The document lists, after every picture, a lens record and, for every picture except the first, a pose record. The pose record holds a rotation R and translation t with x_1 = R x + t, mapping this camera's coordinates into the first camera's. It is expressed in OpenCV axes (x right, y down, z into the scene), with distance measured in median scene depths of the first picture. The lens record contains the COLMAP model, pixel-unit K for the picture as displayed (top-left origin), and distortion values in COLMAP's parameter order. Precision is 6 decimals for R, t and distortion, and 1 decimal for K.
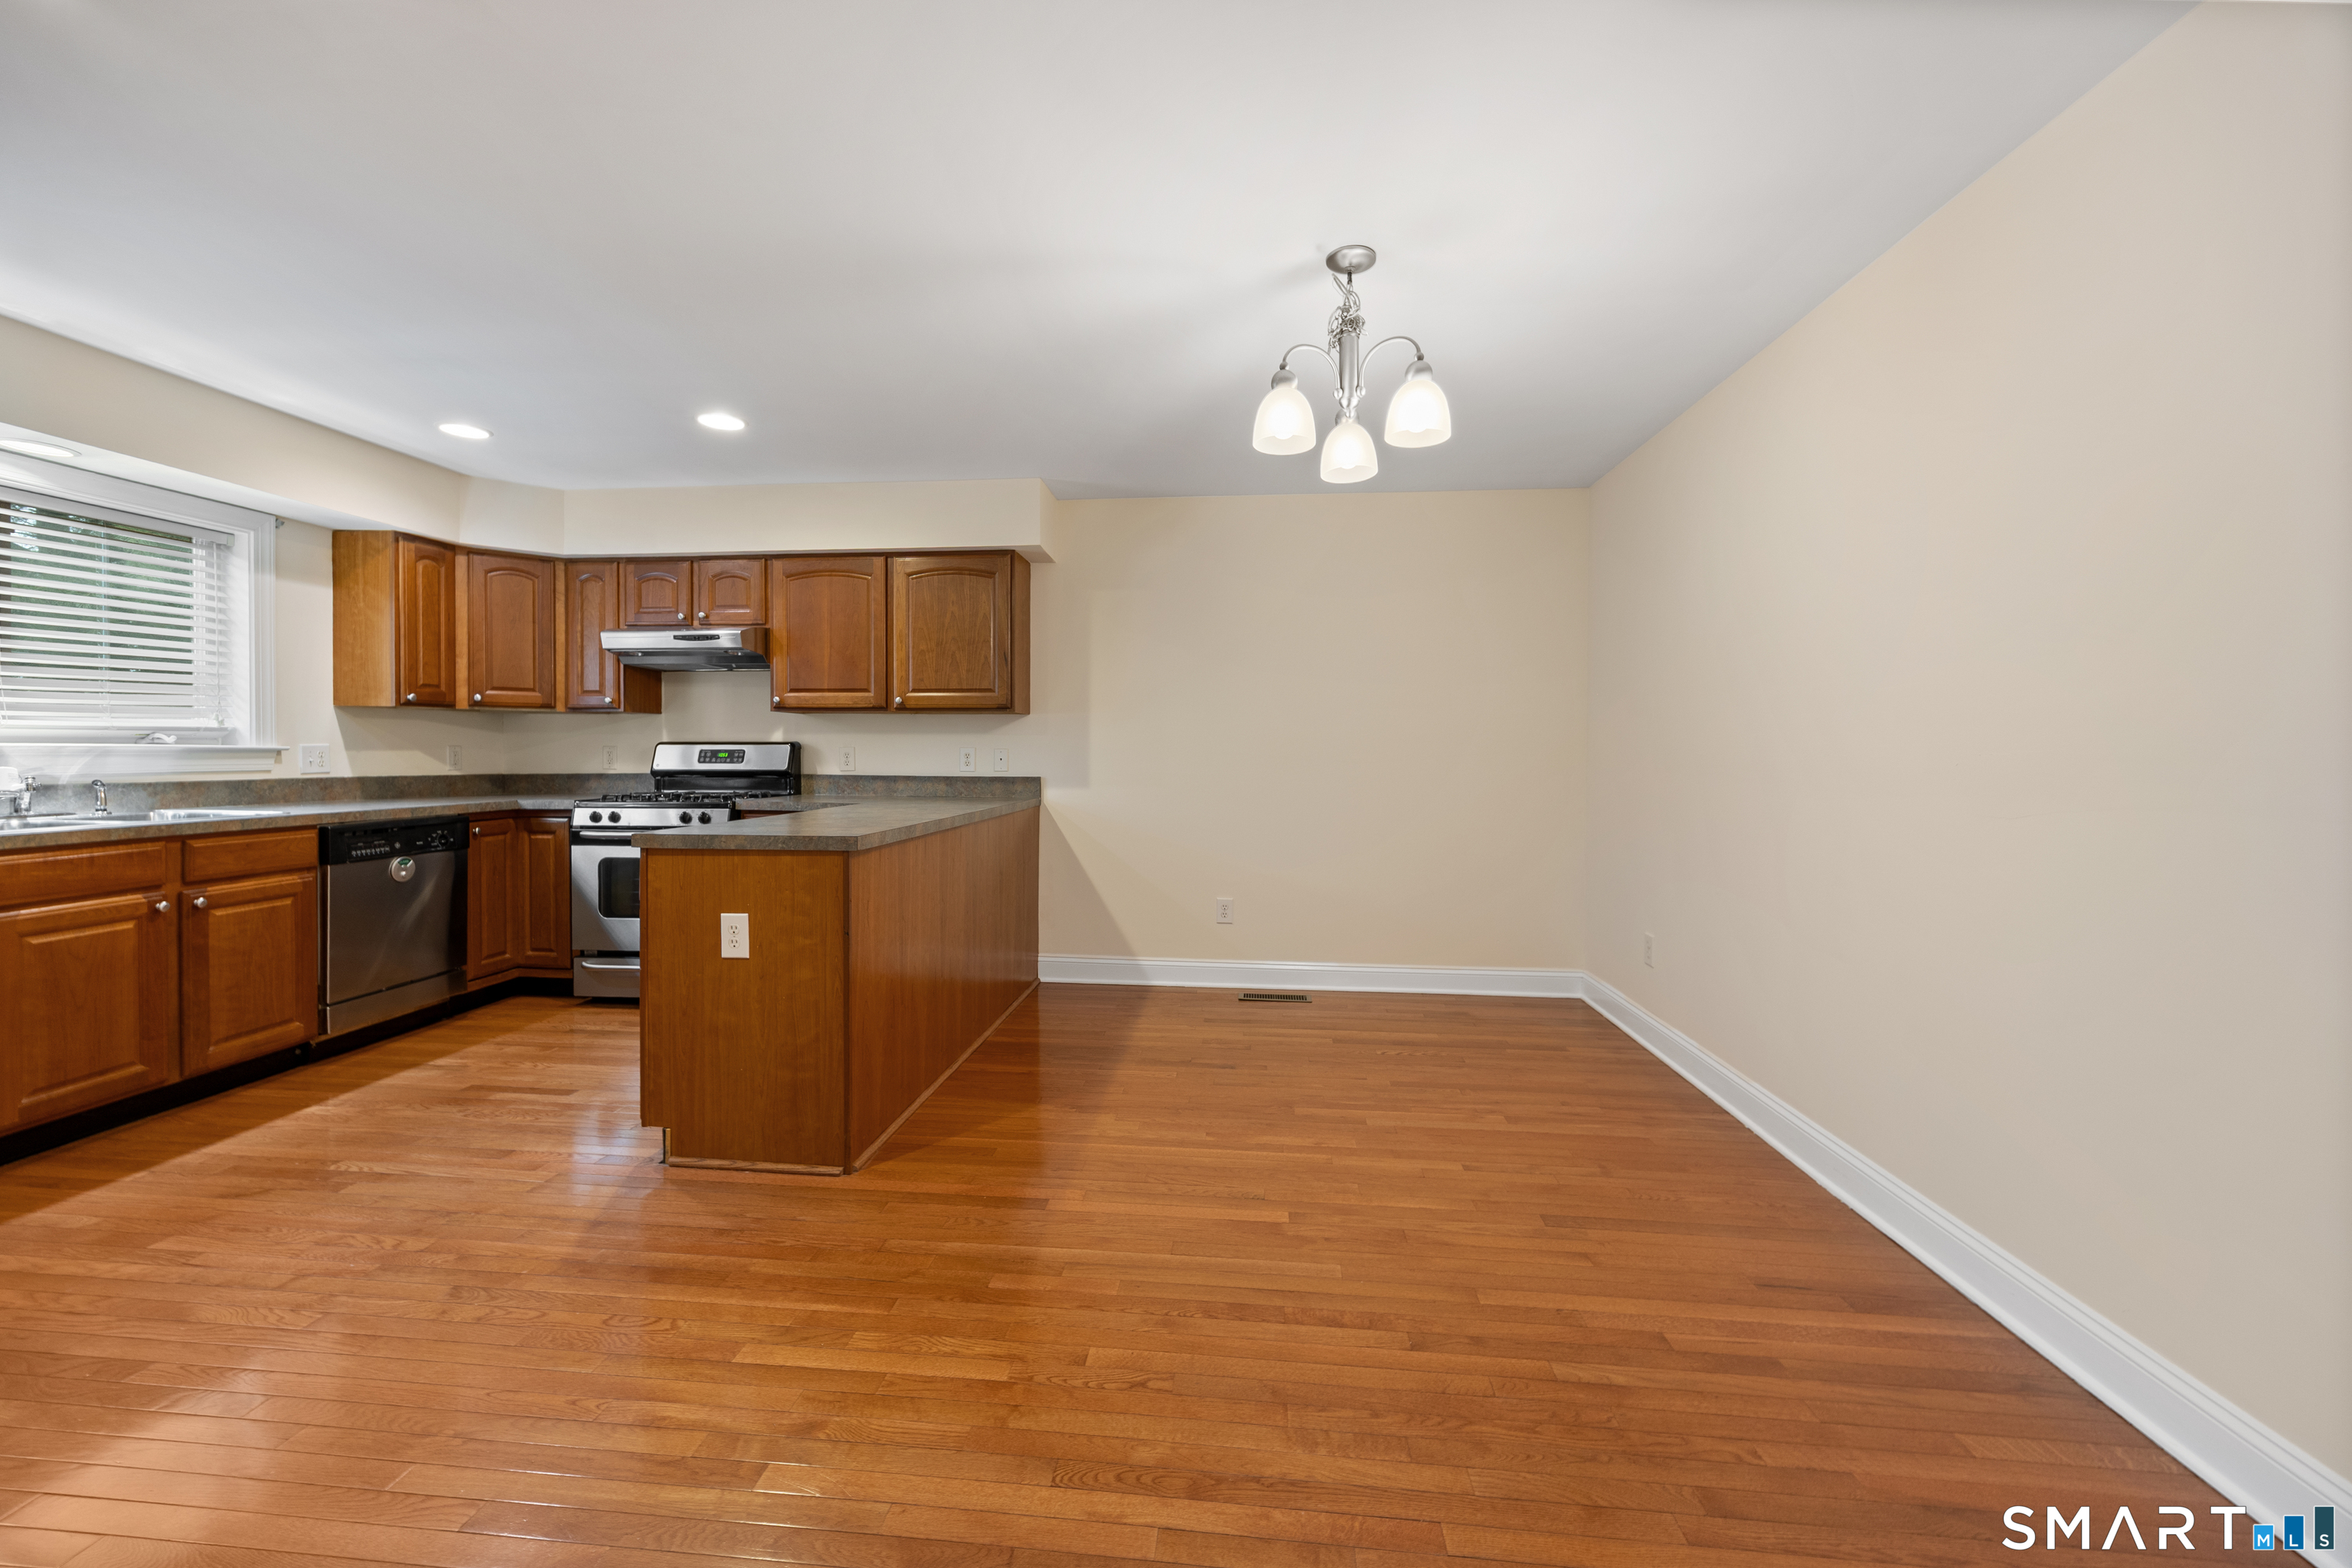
lens RADIAL K [[916.0, 0, 1176.4], [0, 916.0, 761.7], [0, 0, 1]] dist [-0.001968, 0.000167]
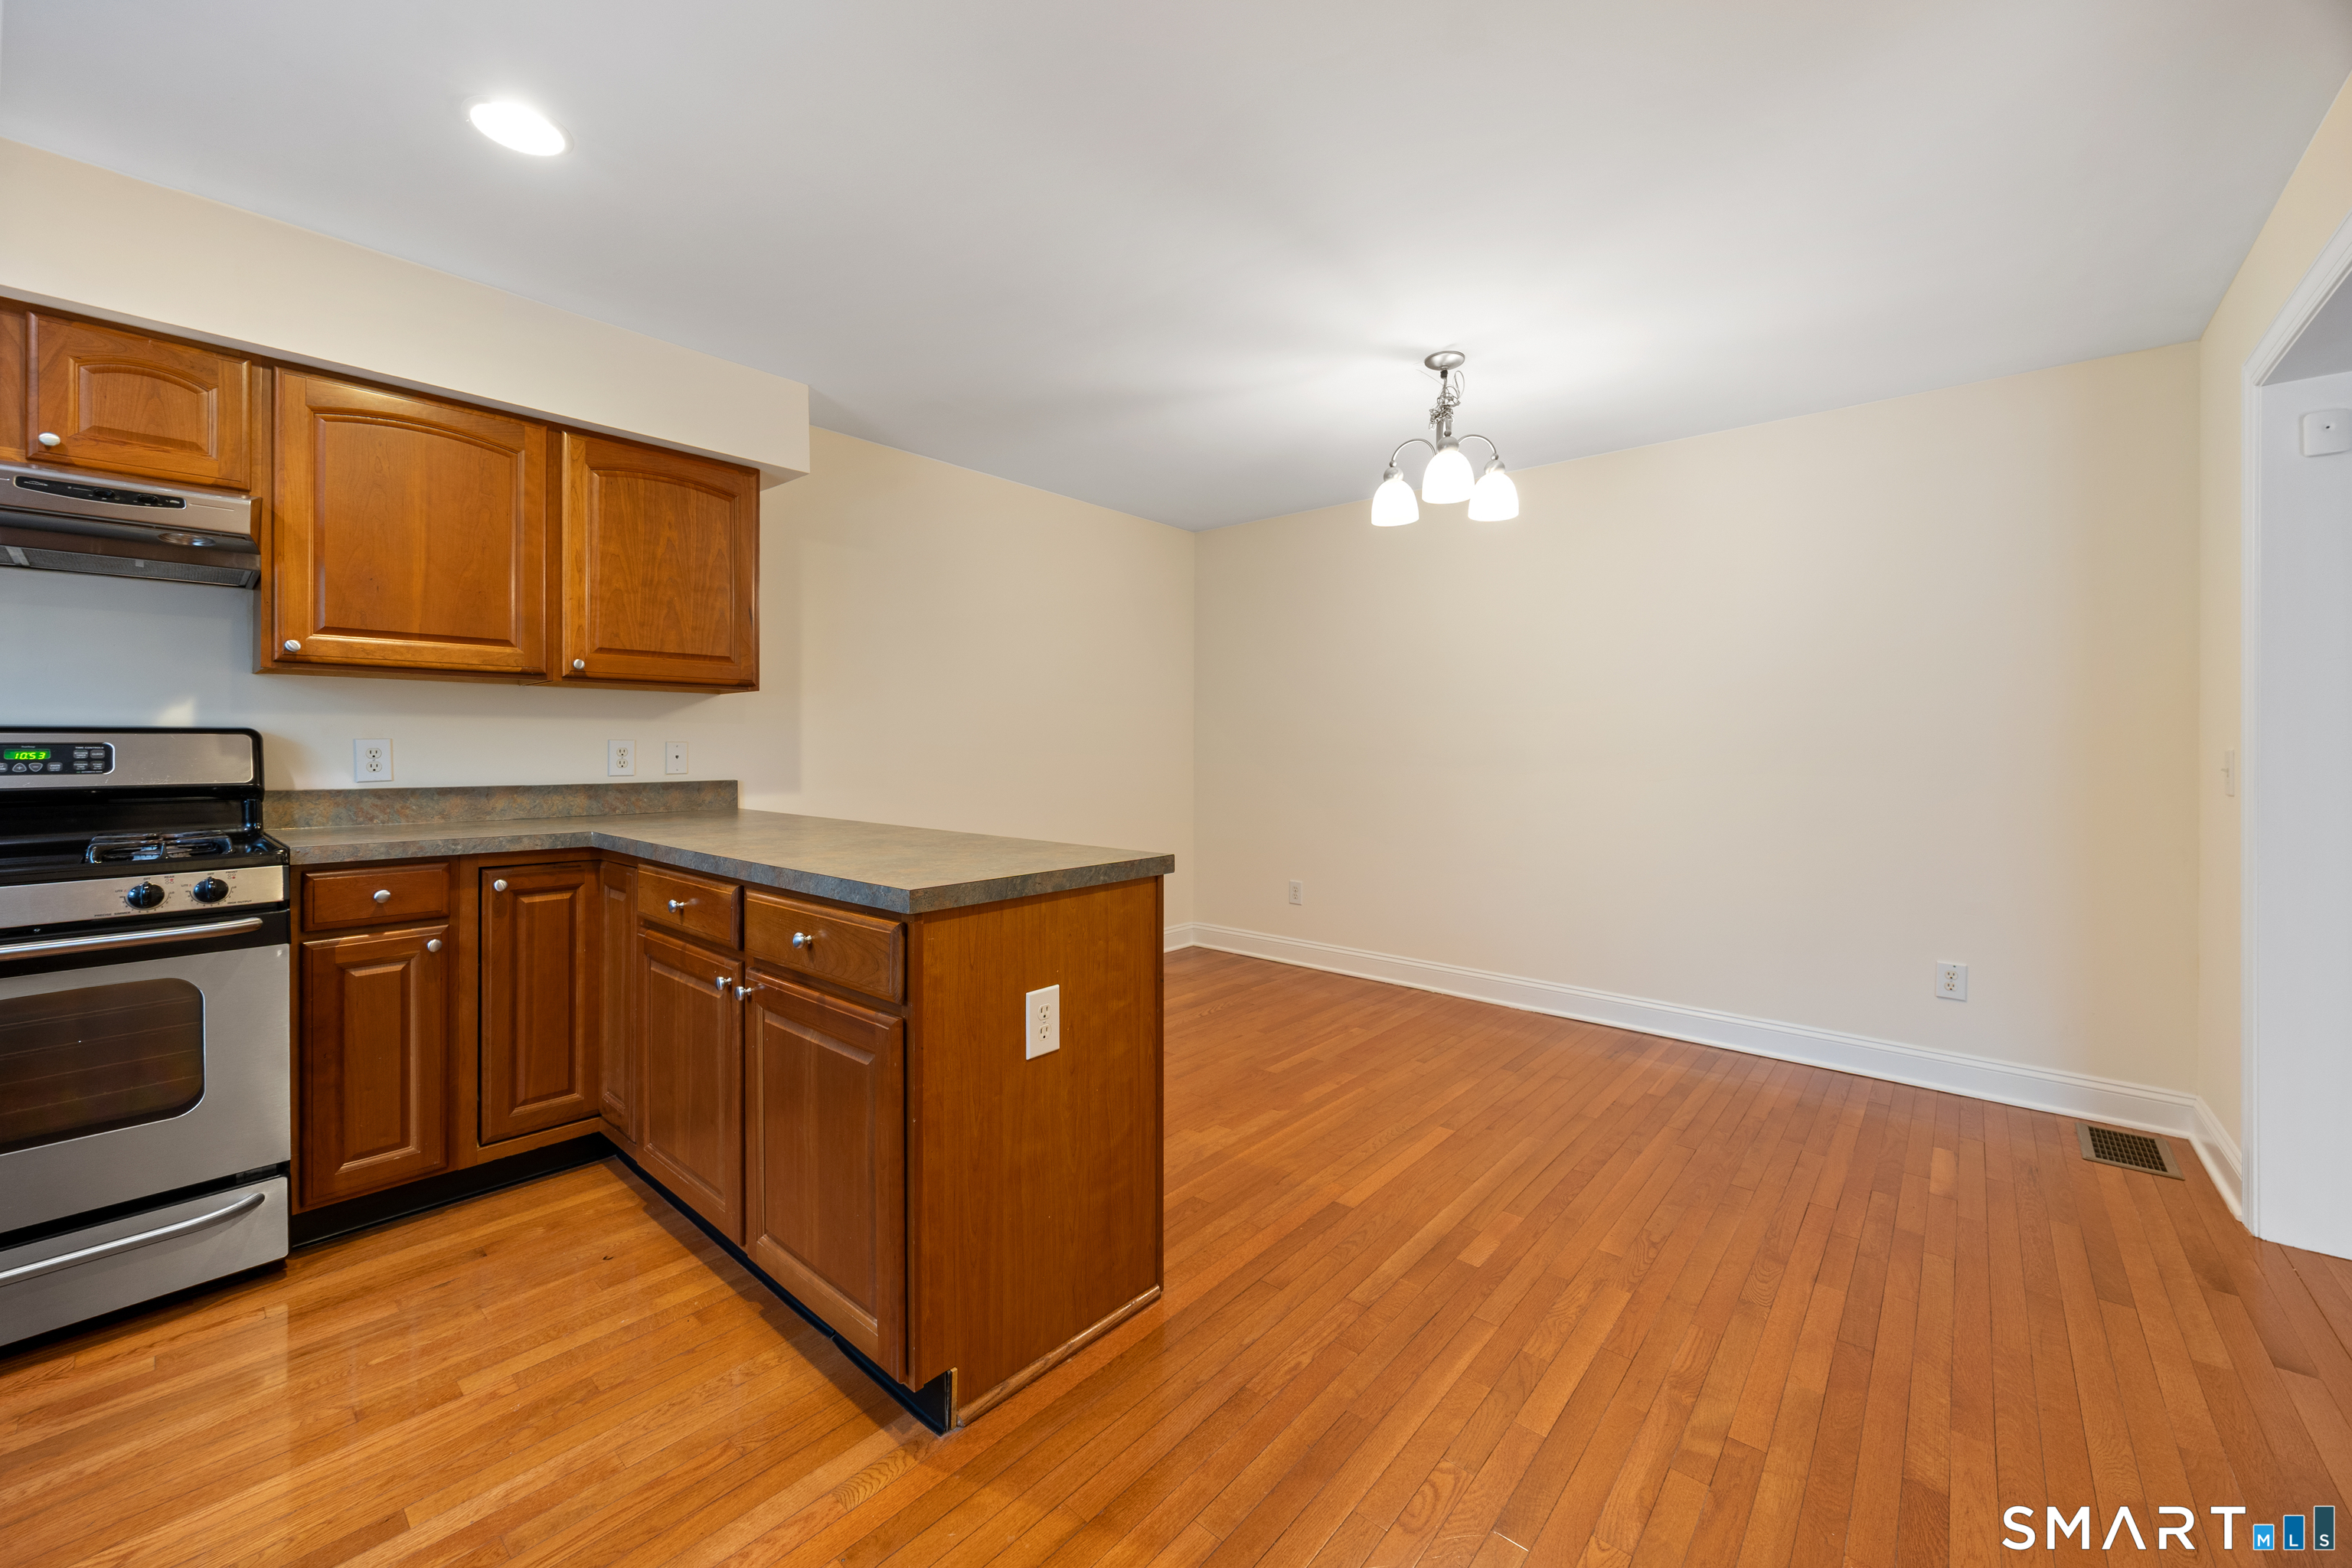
lens RADIAL K [[916.0, 0, 1152.2], [0, 916.0, 751.0], [0, 0, 1]] dist [-0.001968, 0.000167]
pose [[0.588944, -0.007828, 0.808136, -0.923846], [0.010332, 0.999944, 0.002157, -0.008333], [-0.808107, 0.007079, 0.588993, 0.509512]]
